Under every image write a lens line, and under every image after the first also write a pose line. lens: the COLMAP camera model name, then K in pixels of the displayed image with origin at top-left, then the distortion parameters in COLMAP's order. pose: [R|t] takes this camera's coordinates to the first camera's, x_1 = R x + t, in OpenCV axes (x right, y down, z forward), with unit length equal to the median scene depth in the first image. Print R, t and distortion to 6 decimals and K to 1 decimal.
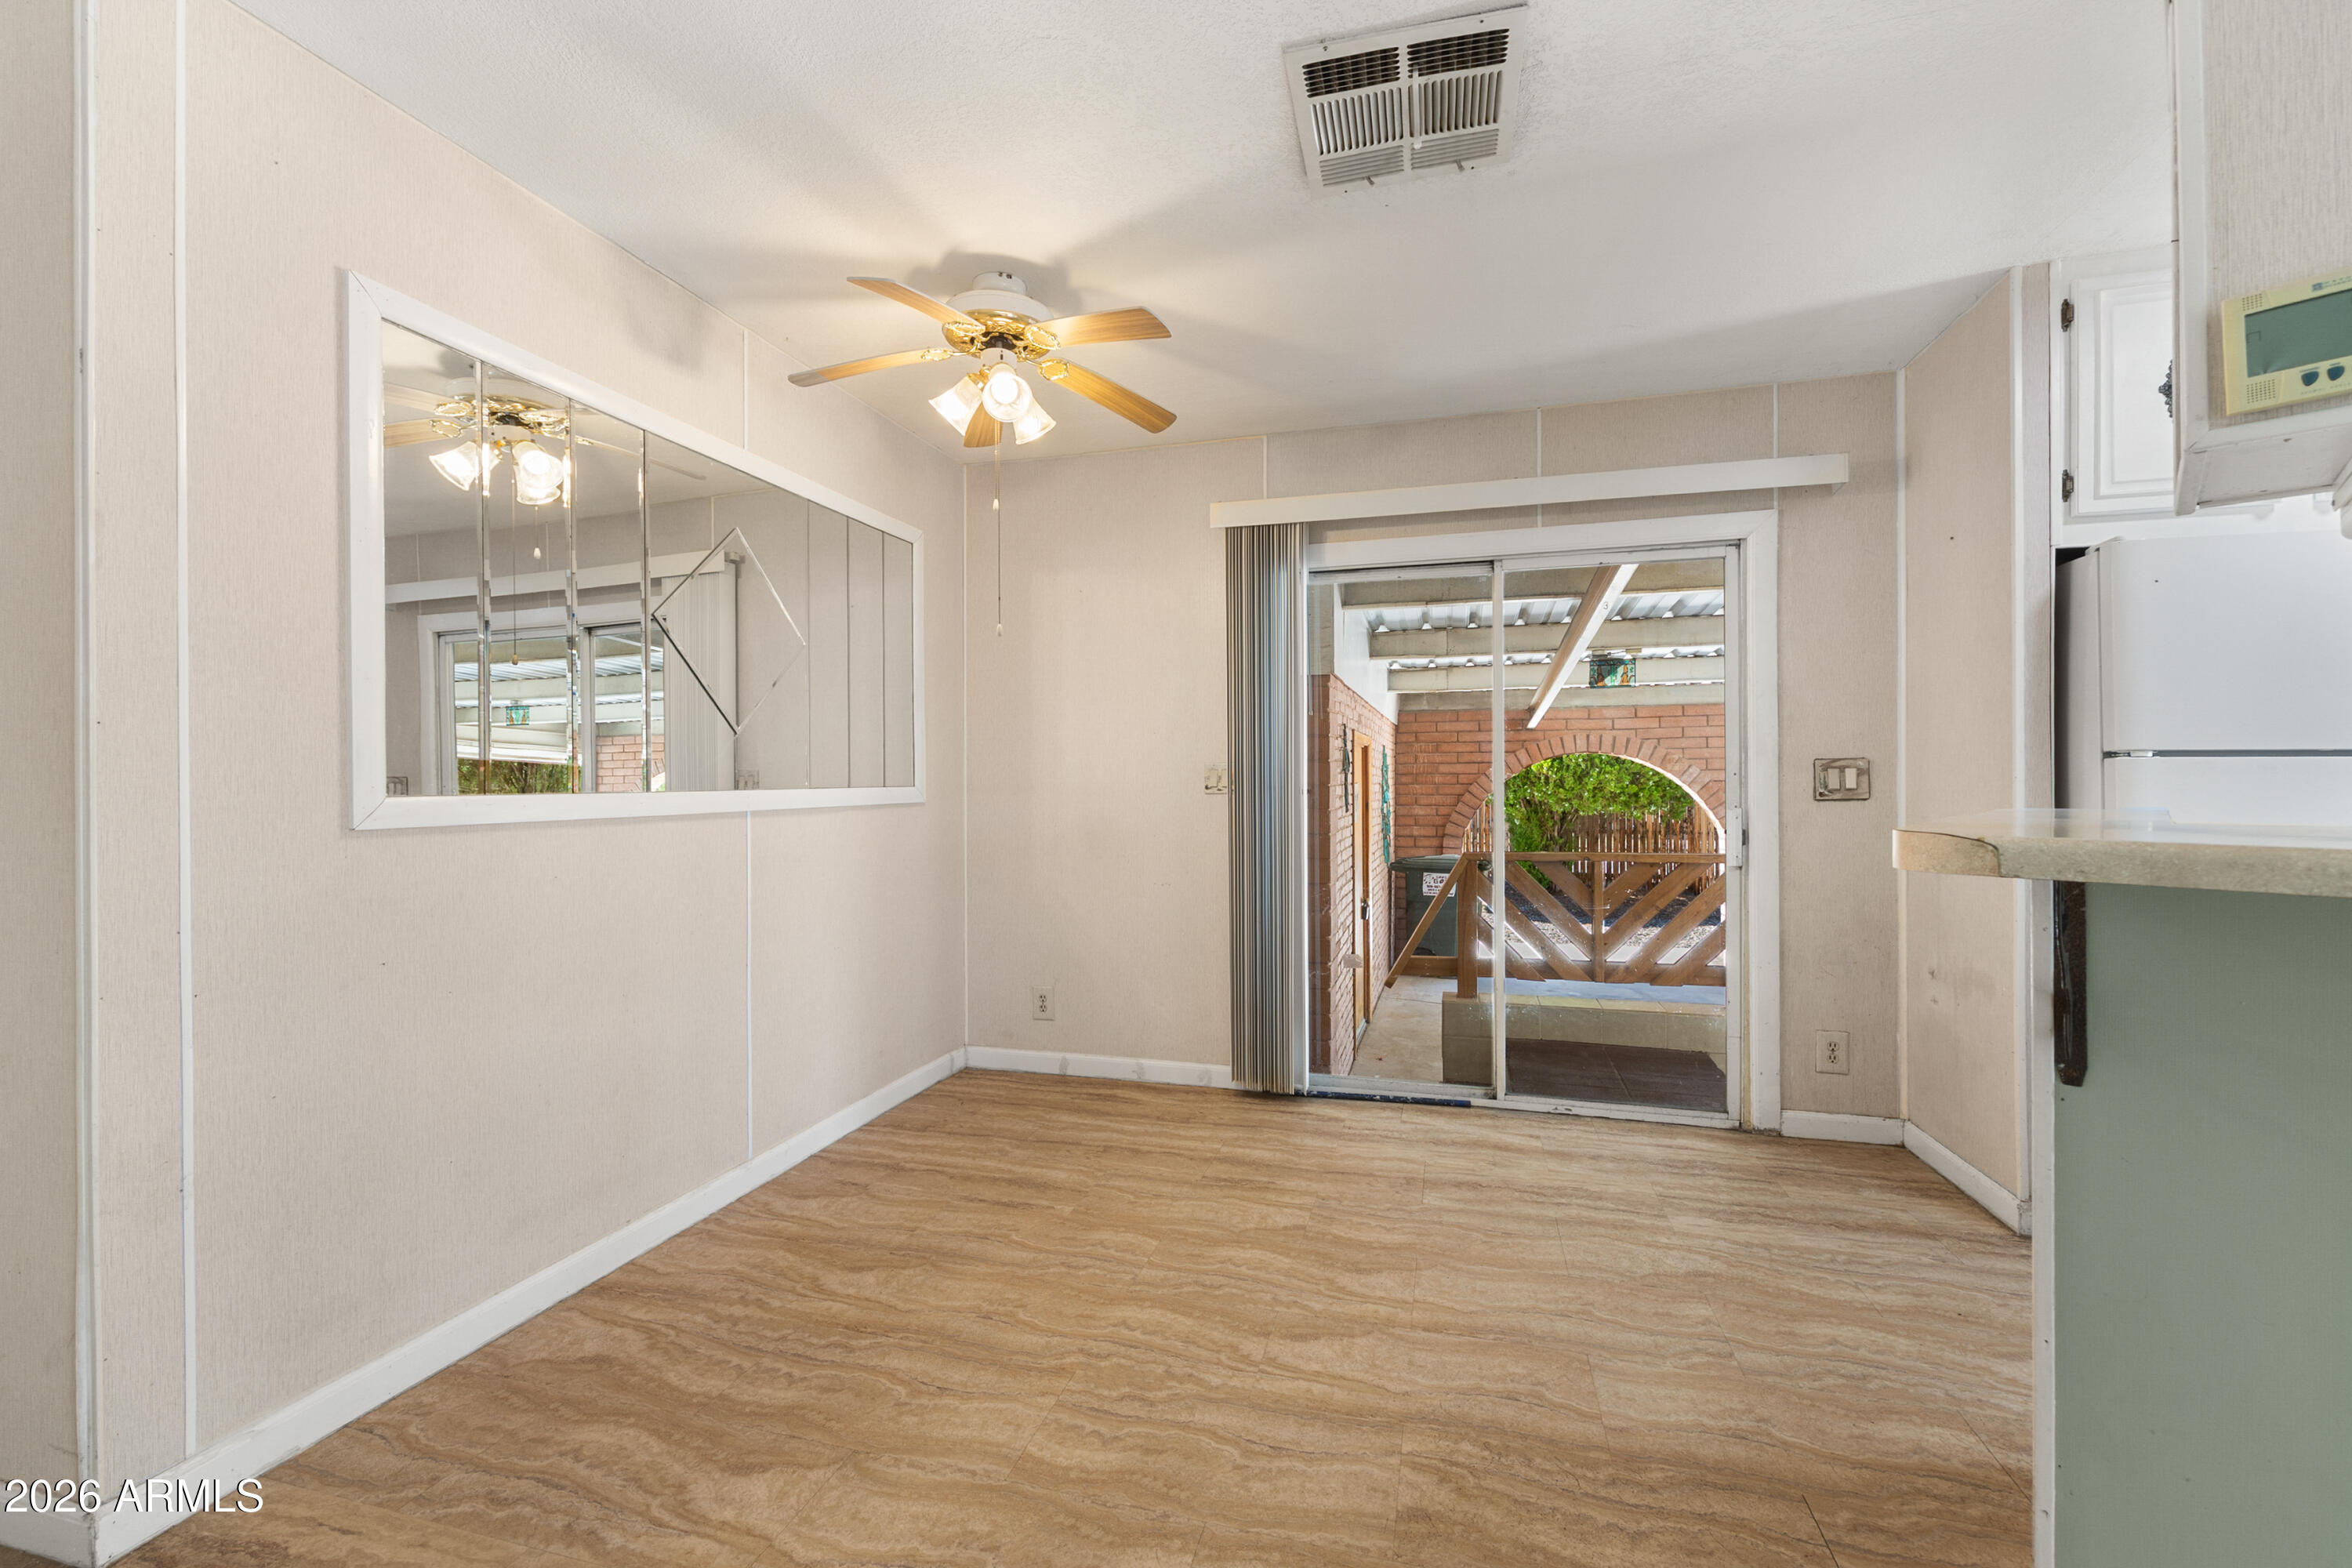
lens RADIAL K [[956.1, 0, 1173.2], [0, 956.1, 778.1], [0, 0, 1]] dist [-0.001021, 0.000432]
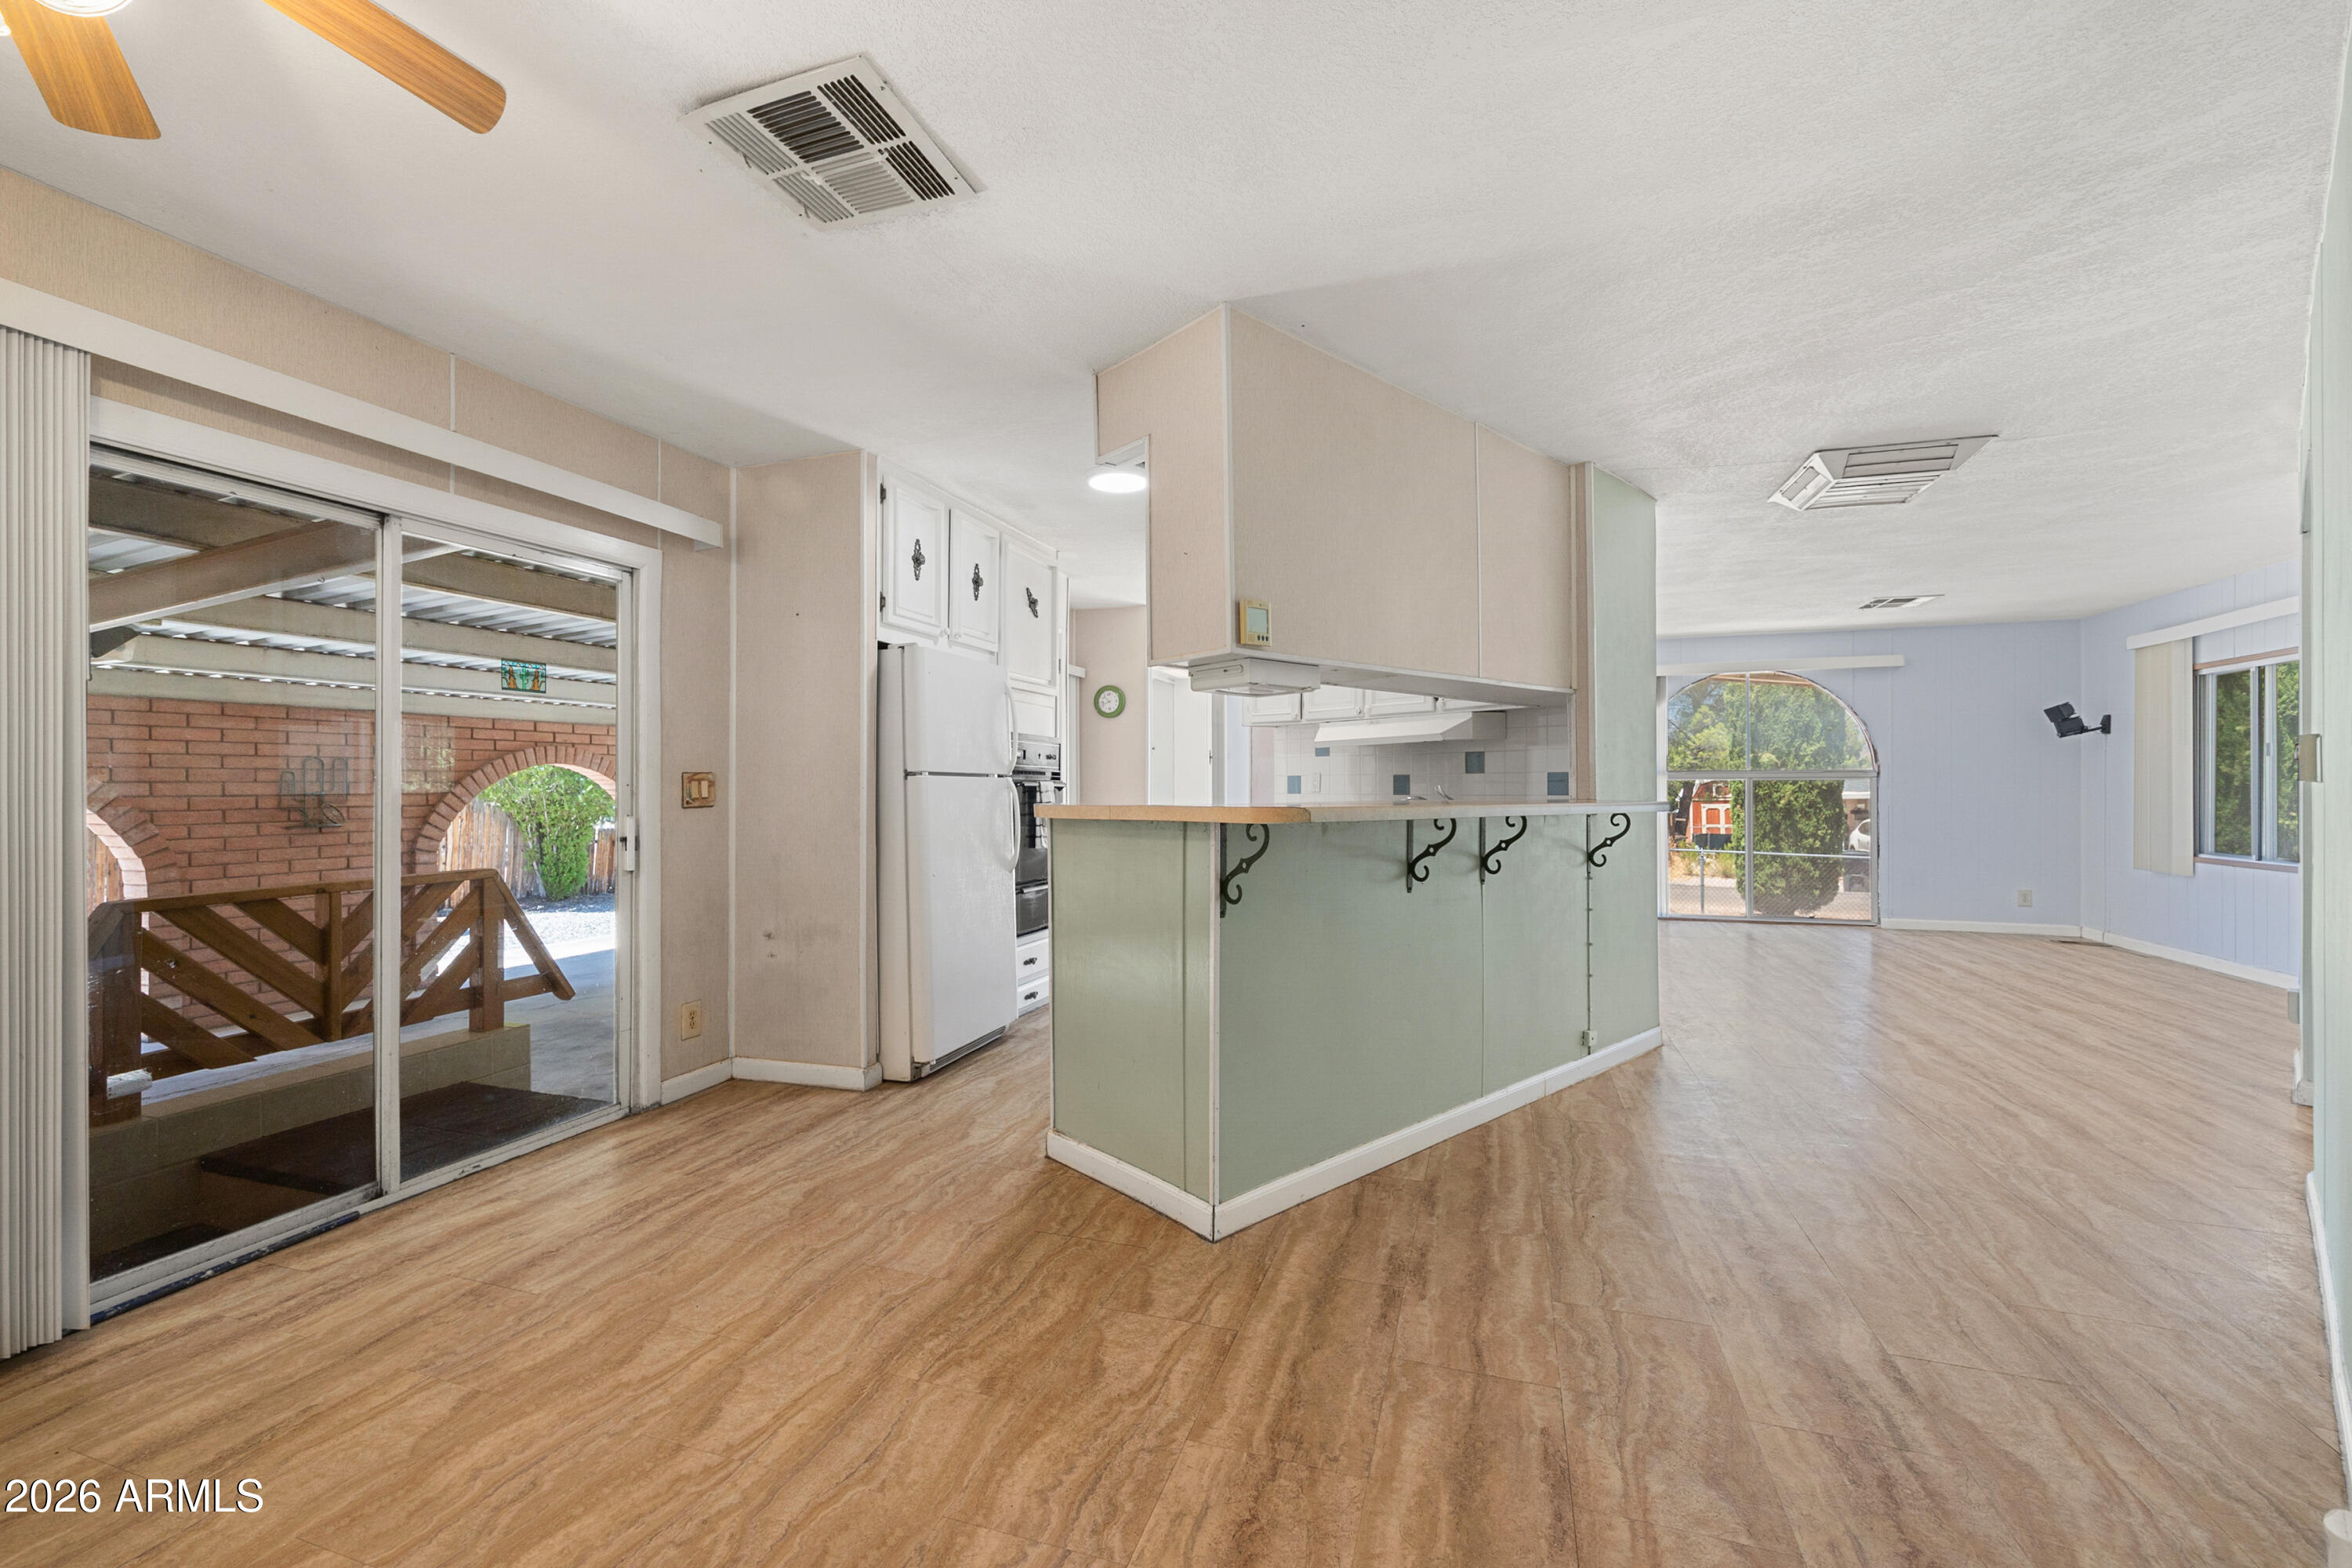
lens RADIAL K [[956.1, 0, 1179.9], [0, 956.1, 787.3], [0, 0, 1]] dist [-0.001021, 0.000432]
pose [[0.045986, 0.003005, 0.998938, -0.520038], [0.004771, 0.999983, -0.003228, 0.005555], [-0.998931, 0.004915, 0.045971, 0.375328]]
